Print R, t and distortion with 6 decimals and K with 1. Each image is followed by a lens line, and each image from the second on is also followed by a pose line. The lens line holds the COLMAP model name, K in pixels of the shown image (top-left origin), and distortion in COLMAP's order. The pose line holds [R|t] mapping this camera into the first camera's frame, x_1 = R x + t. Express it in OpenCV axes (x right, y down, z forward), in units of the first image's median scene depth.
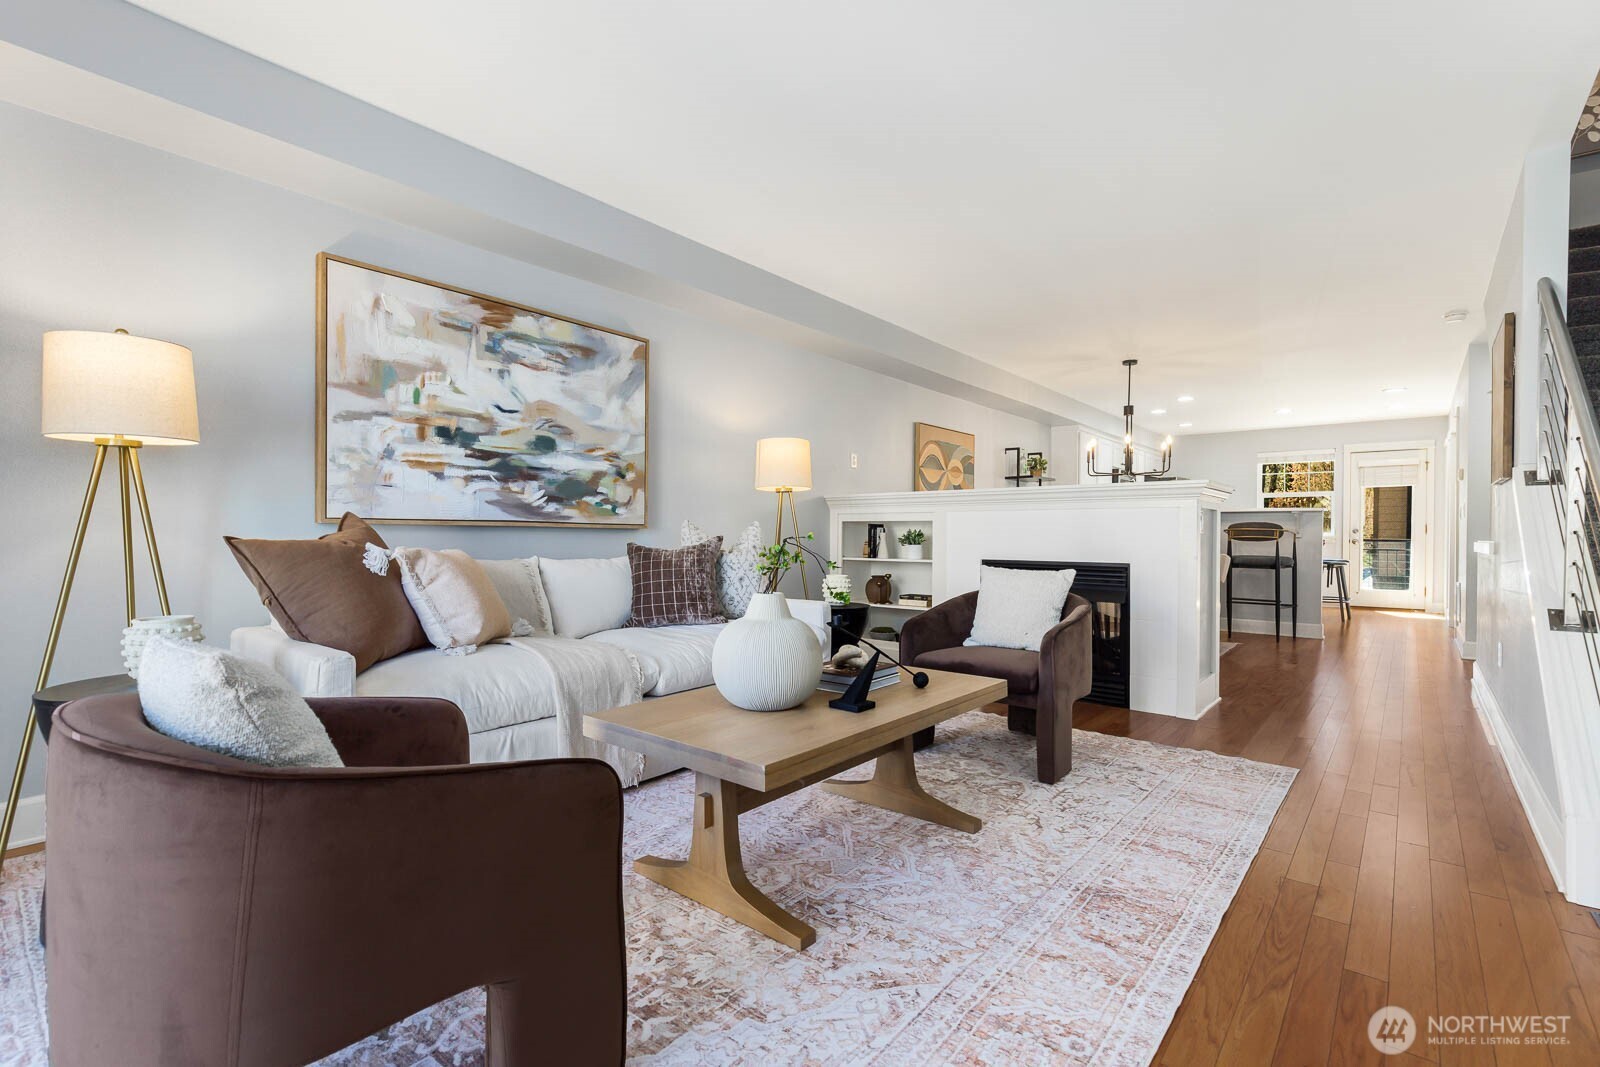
lens RADIAL K [[723.9, 0, 803.4], [0, 723.9, 538.5], [0, 0, 1]] dist [0.003063, 0.000352]
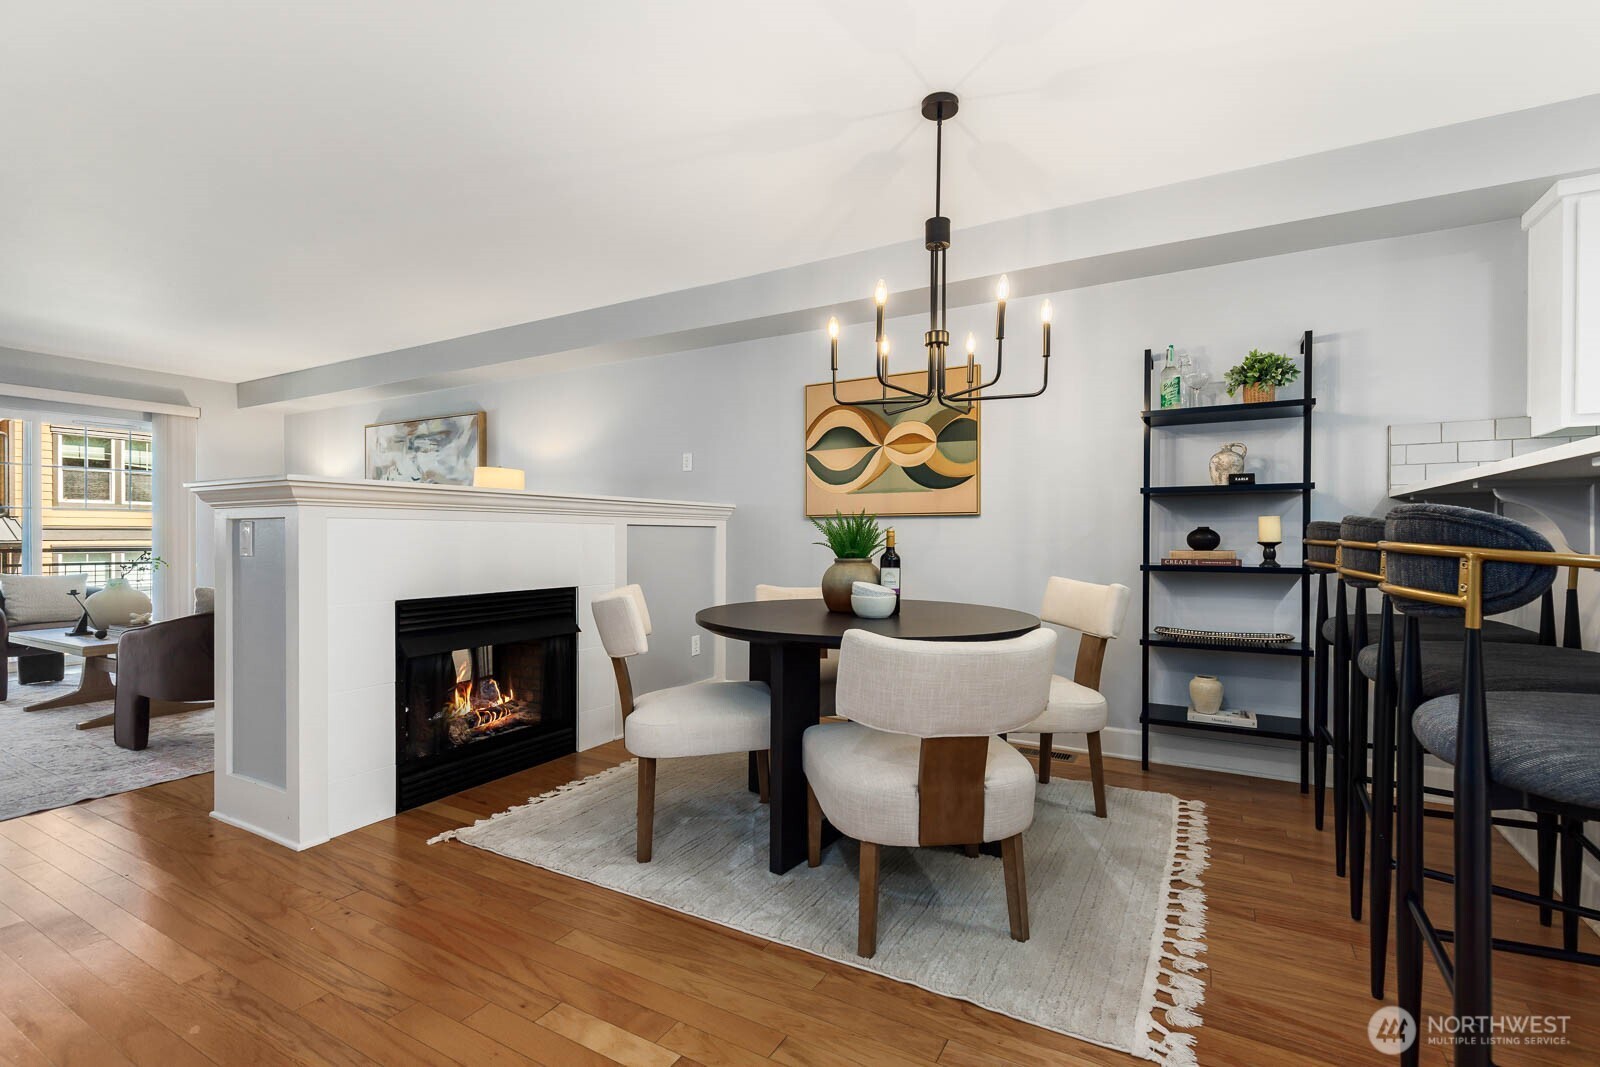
lens RADIAL K [[704.4, 0, 807.8], [0, 704.4, 544.3], [0, 0, 1]] dist [0.000821, 0.000131]
pose [[0.192941, 0.004874, -0.981198, 1.409952], [-0.002950, 0.999986, 0.004388, -0.024225], [0.981206, 0.002048, 0.192953, 1.522884]]
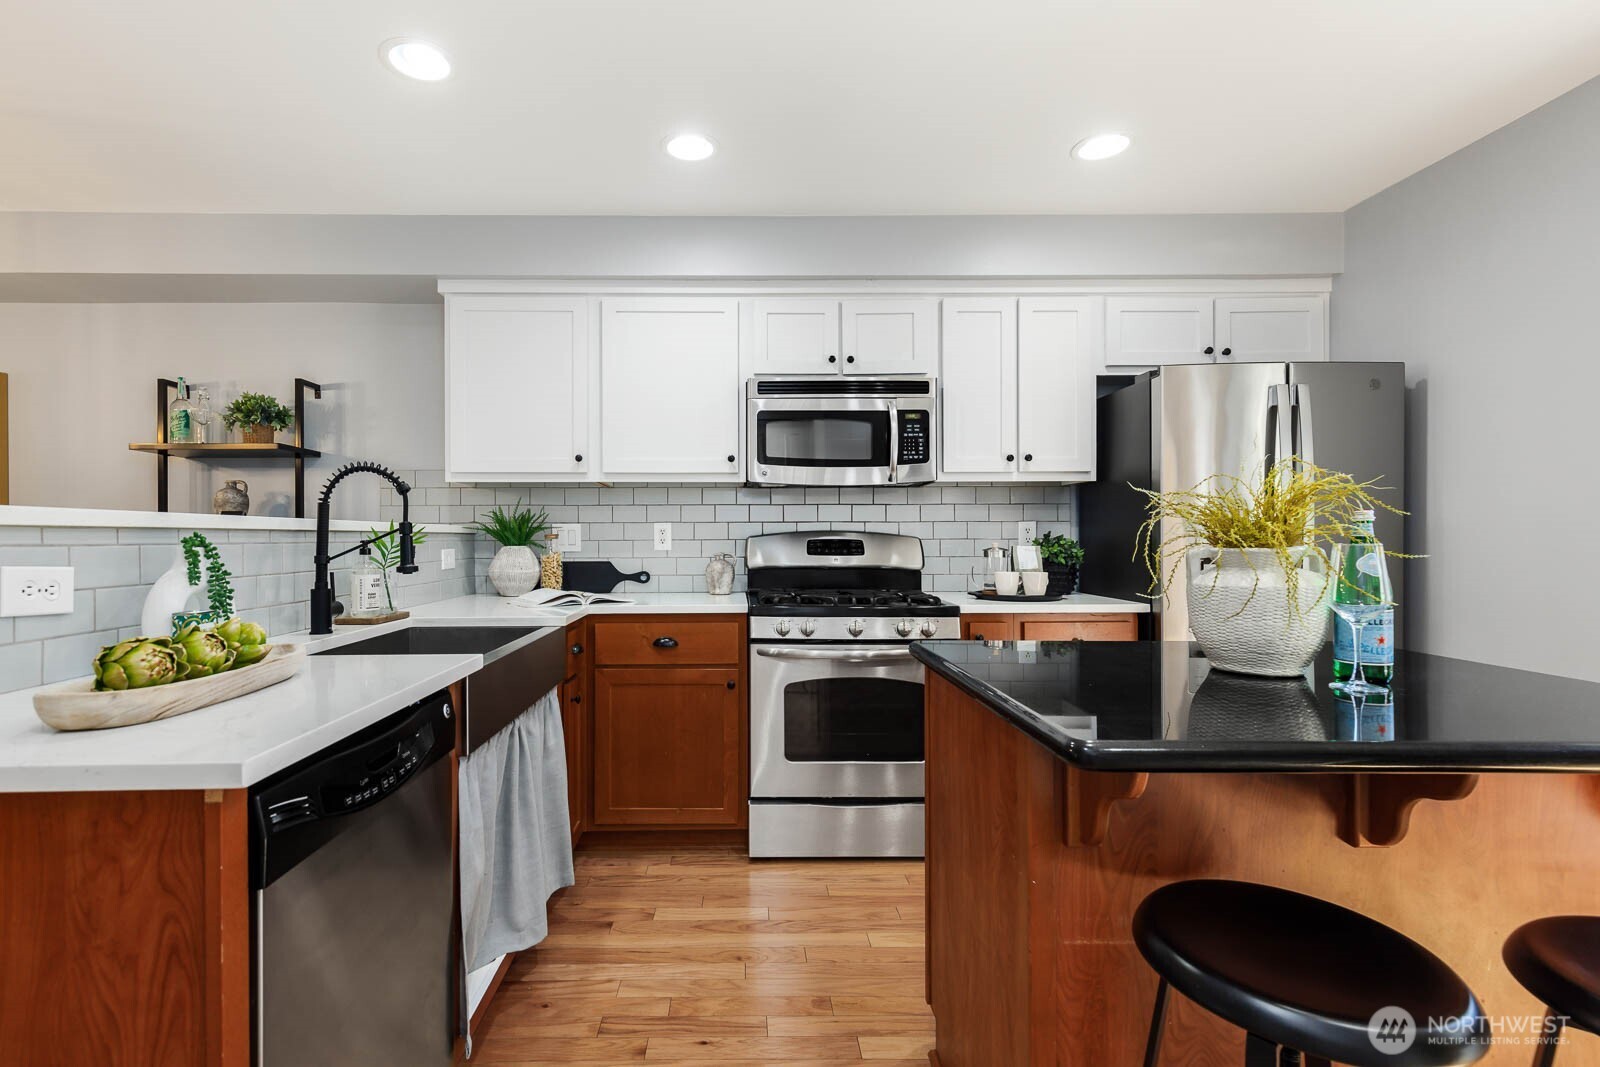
lens RADIAL K [[750.2, 0, 747.2], [0, 750.2, 536.9], [0, 0, 1]] dist [0.012849, 0.000099]
pose [[0.649634, -0.007712, -0.760208, 1.774978], [0.004166, 0.999970, -0.006584, -0.064874], [0.760236, 0.001111, 0.649646, 2.053007]]
